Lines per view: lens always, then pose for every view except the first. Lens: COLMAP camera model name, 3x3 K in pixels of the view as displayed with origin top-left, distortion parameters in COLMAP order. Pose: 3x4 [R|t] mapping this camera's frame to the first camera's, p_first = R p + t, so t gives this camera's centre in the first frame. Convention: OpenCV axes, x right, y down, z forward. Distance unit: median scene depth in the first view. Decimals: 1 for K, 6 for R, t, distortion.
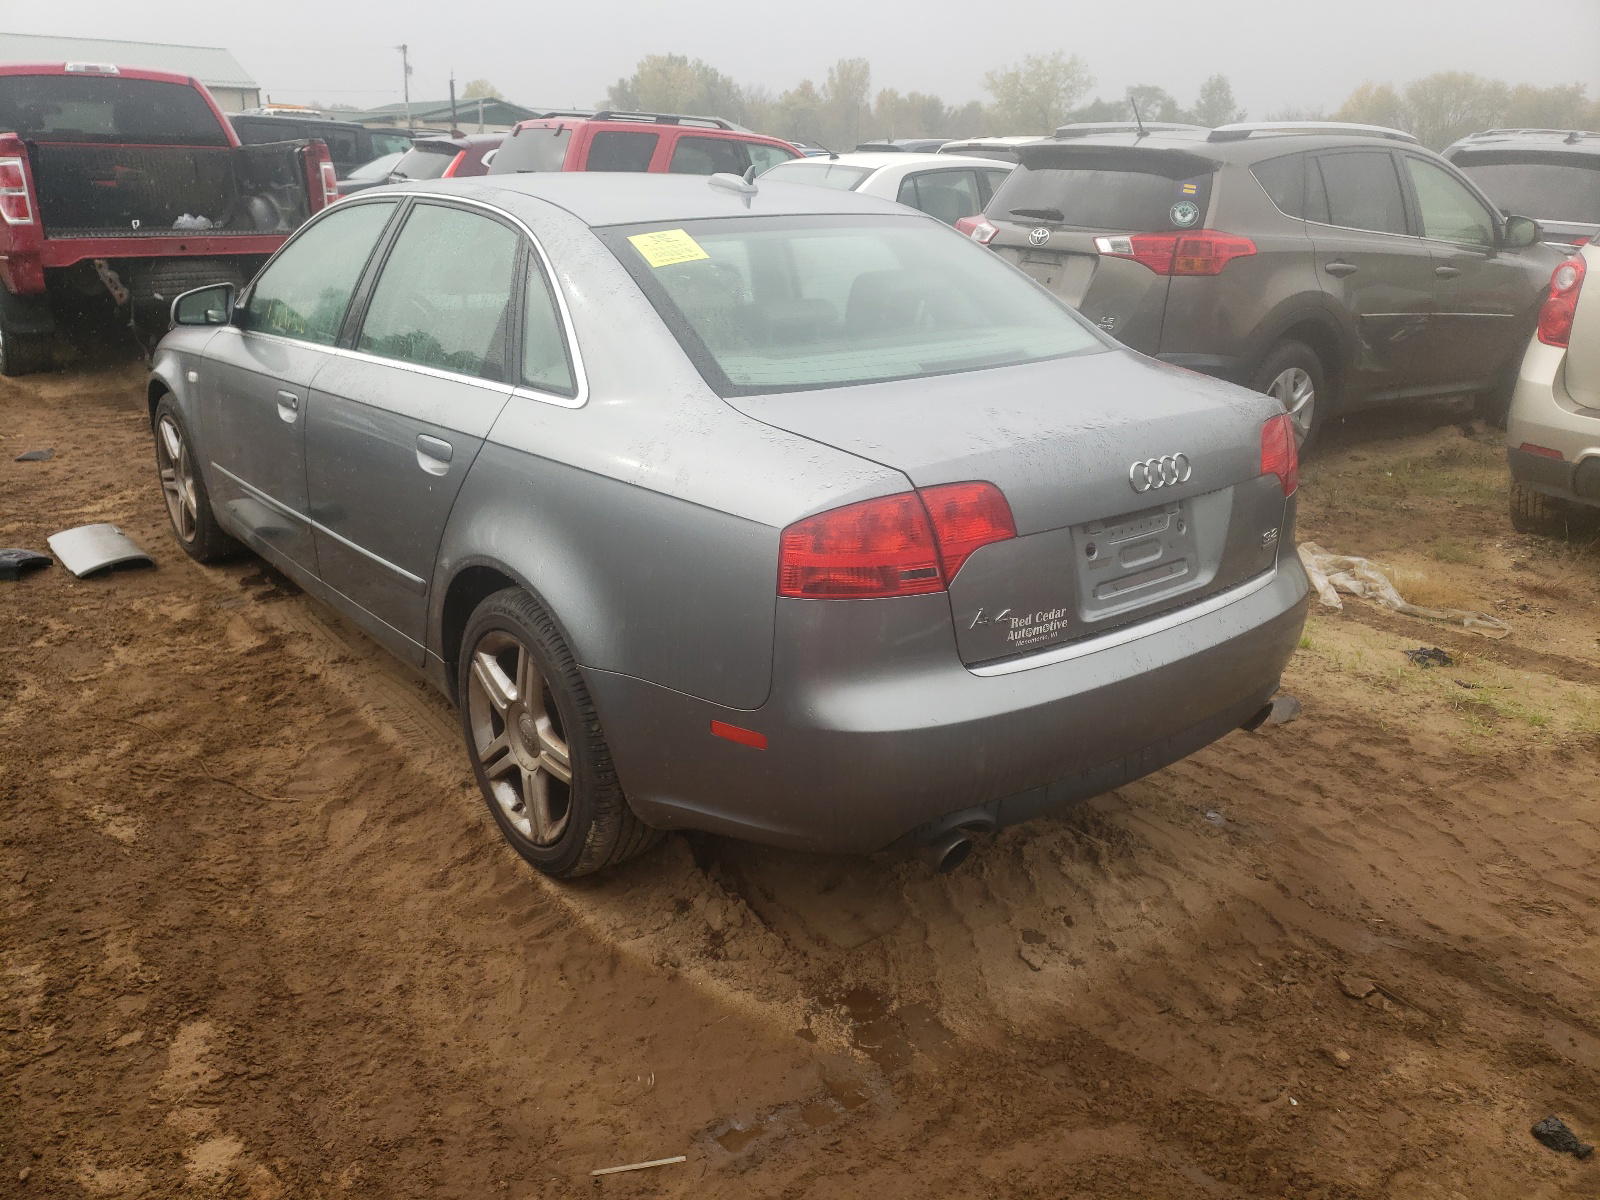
lens RADIAL K [[1197.4, 0, 800.0], [0, 1197.4, 600.0], [0, 0, 1]] dist [-0.019695, -0.001993]
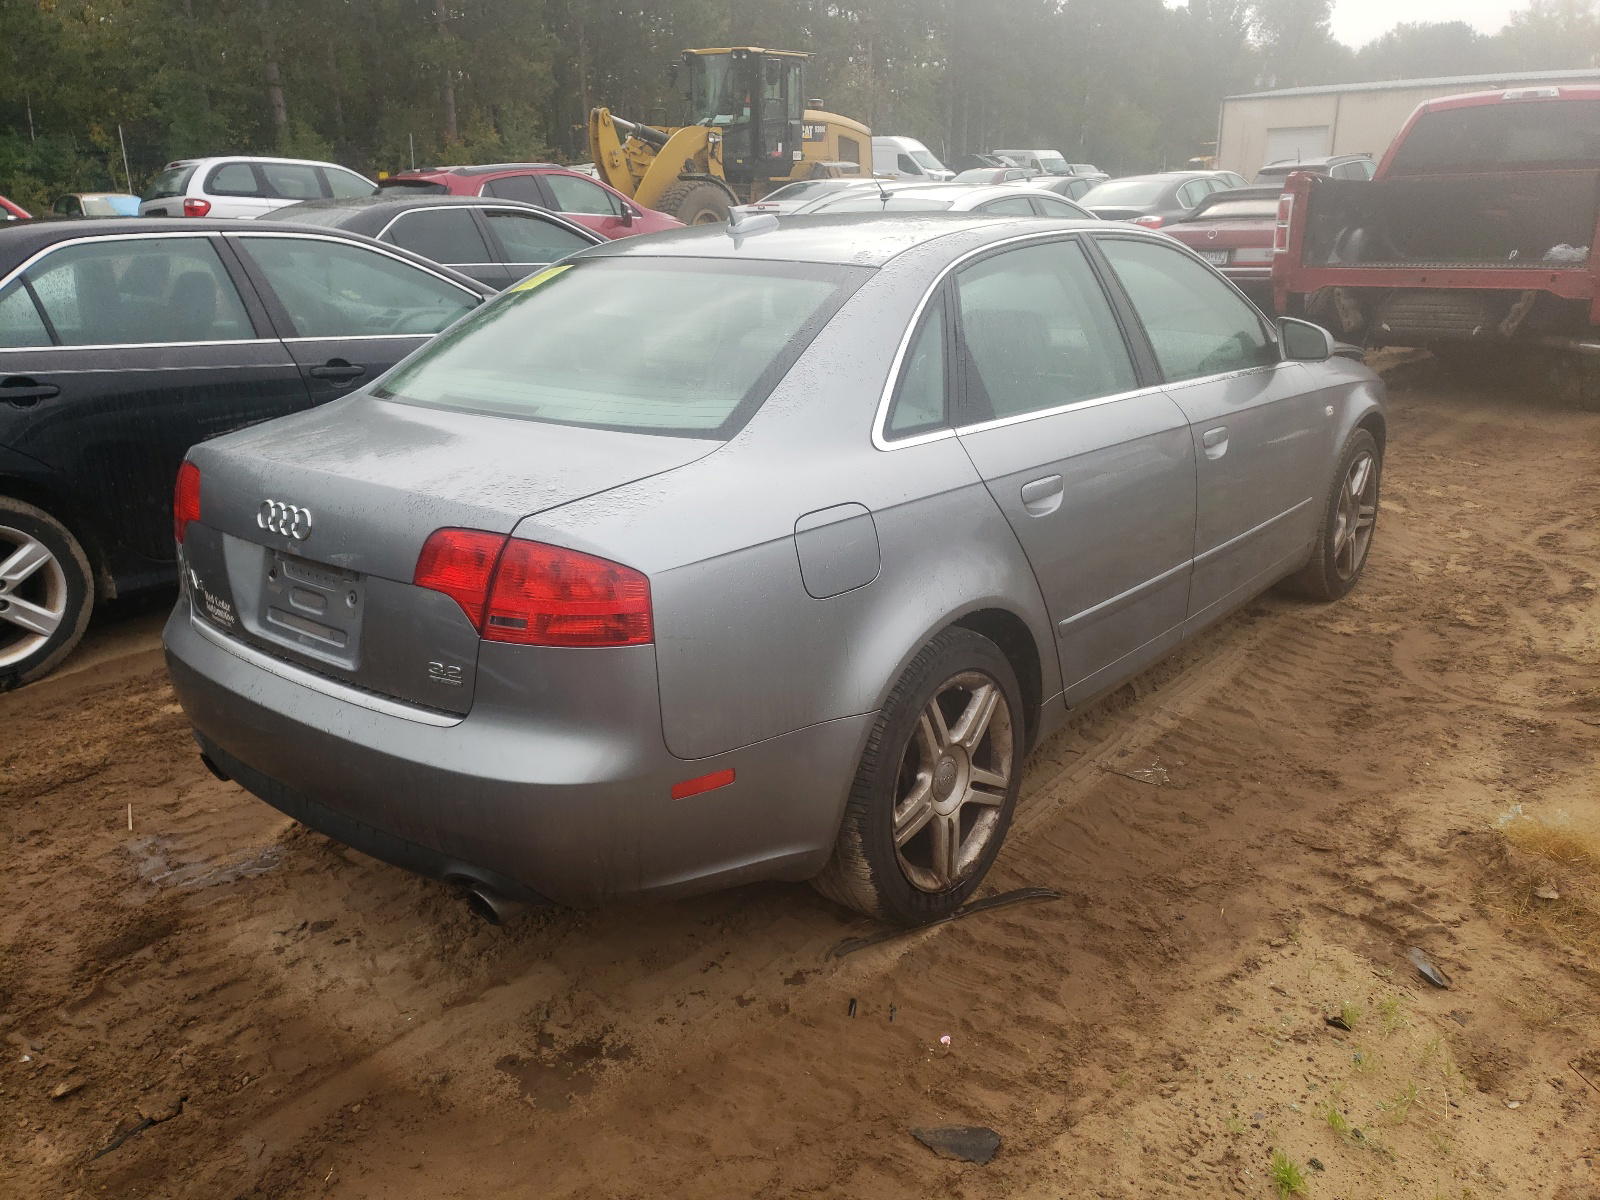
lens RADIAL K [[1214.7, 0, 800.0], [0, 1214.7, 600.0], [0, 0, 1]] dist [0.001956, -0.000114]
pose [[0.219897, 0.274395, -0.936137, 1.232747], [-0.297269, 0.932834, 0.203598, -0.344262], [0.929127, 0.233514, 0.286697, 1.011044]]
